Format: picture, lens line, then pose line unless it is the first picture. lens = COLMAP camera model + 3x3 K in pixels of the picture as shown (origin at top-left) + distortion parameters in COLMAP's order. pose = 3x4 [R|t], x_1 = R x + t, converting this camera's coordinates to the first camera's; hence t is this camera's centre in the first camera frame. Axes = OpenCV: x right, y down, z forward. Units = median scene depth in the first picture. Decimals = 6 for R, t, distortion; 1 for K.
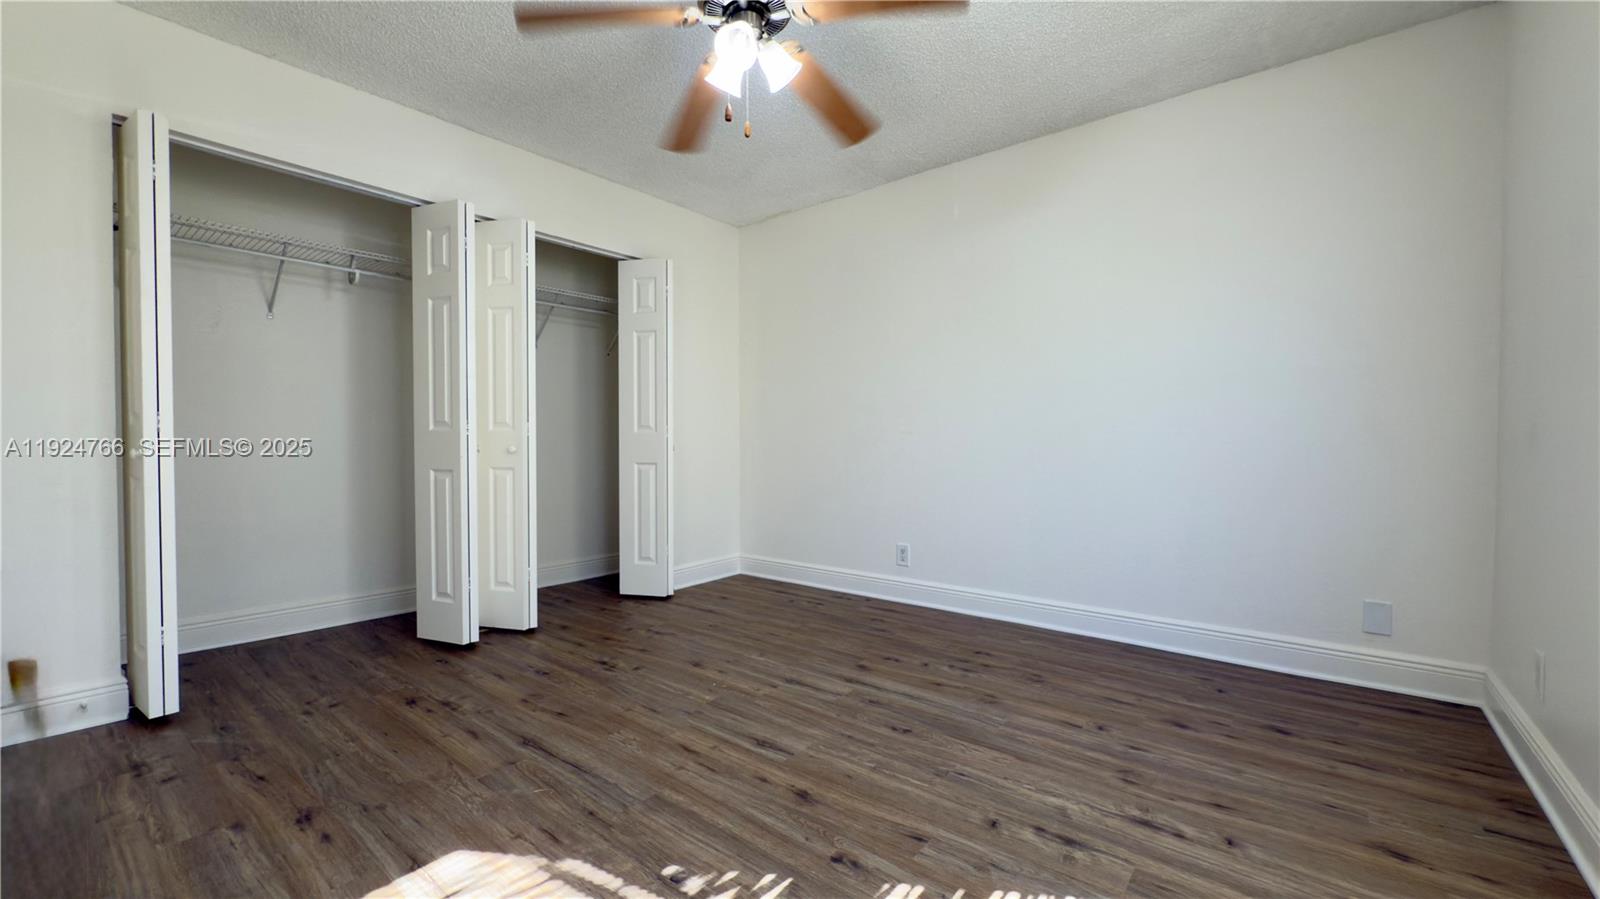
lens RADIAL K [[643.8, 0, 801.5], [0, 643.8, 449.7], [0, 0, 1]] dist [0.003519, 0.001058]
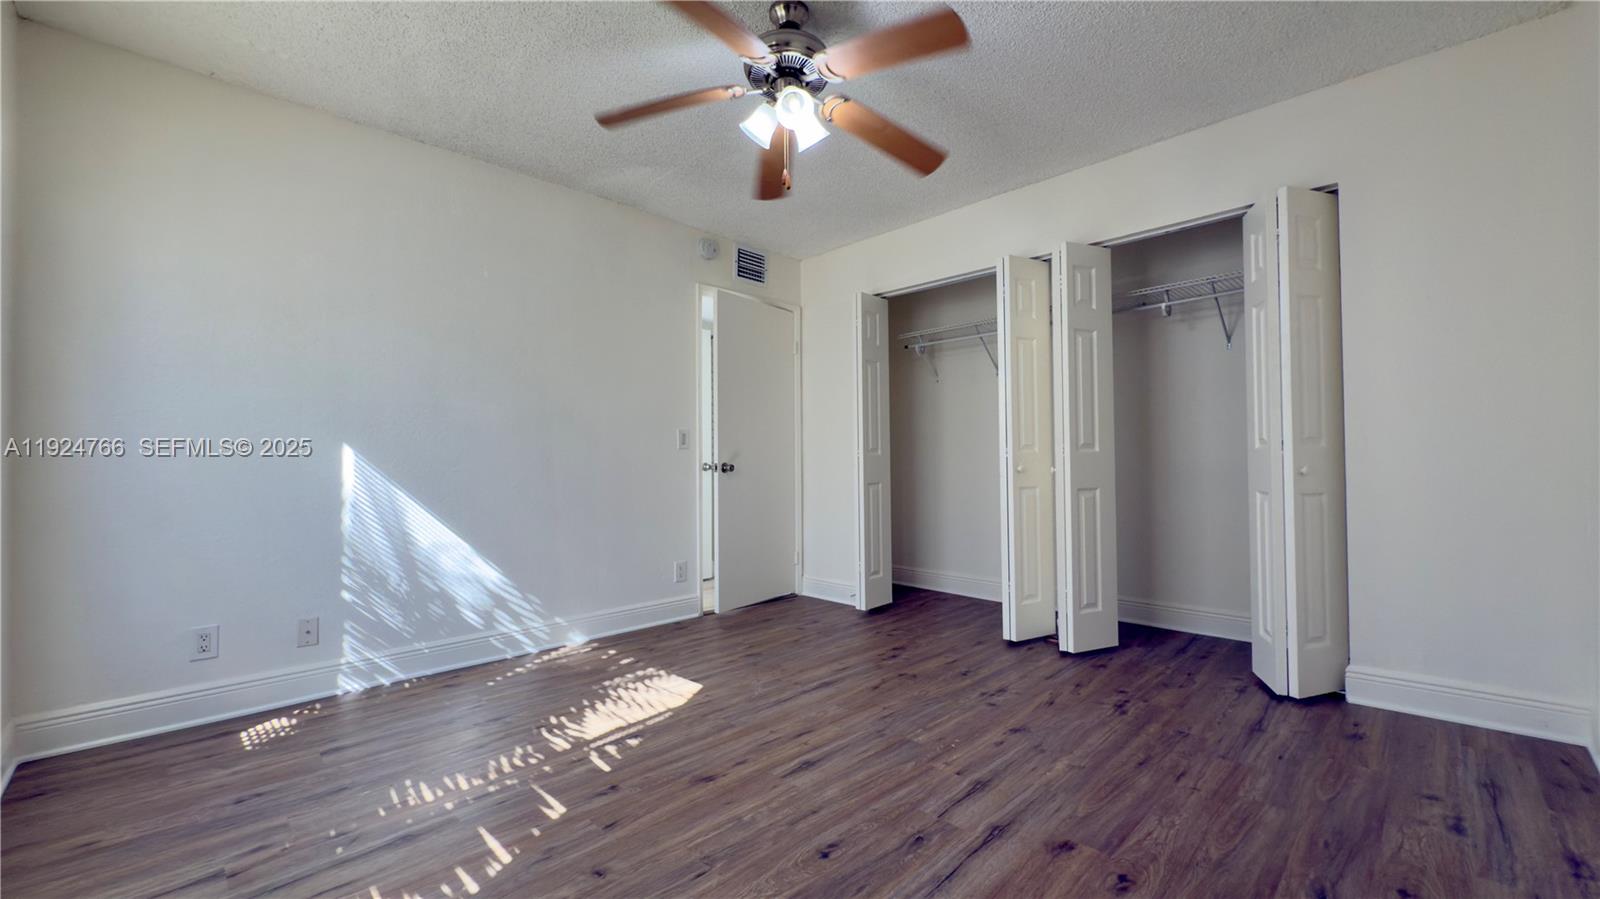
lens RADIAL K [[643.8, 0, 802.7], [0, 643.8, 452.7], [0, 0, 1]] dist [0.003519, 0.001058]
pose [[-0.112308, -0.013266, -0.993585, 0.828029], [-0.001808, 0.999912, -0.013146, -0.019367], [0.993672, 0.000320, -0.112322, 0.955415]]
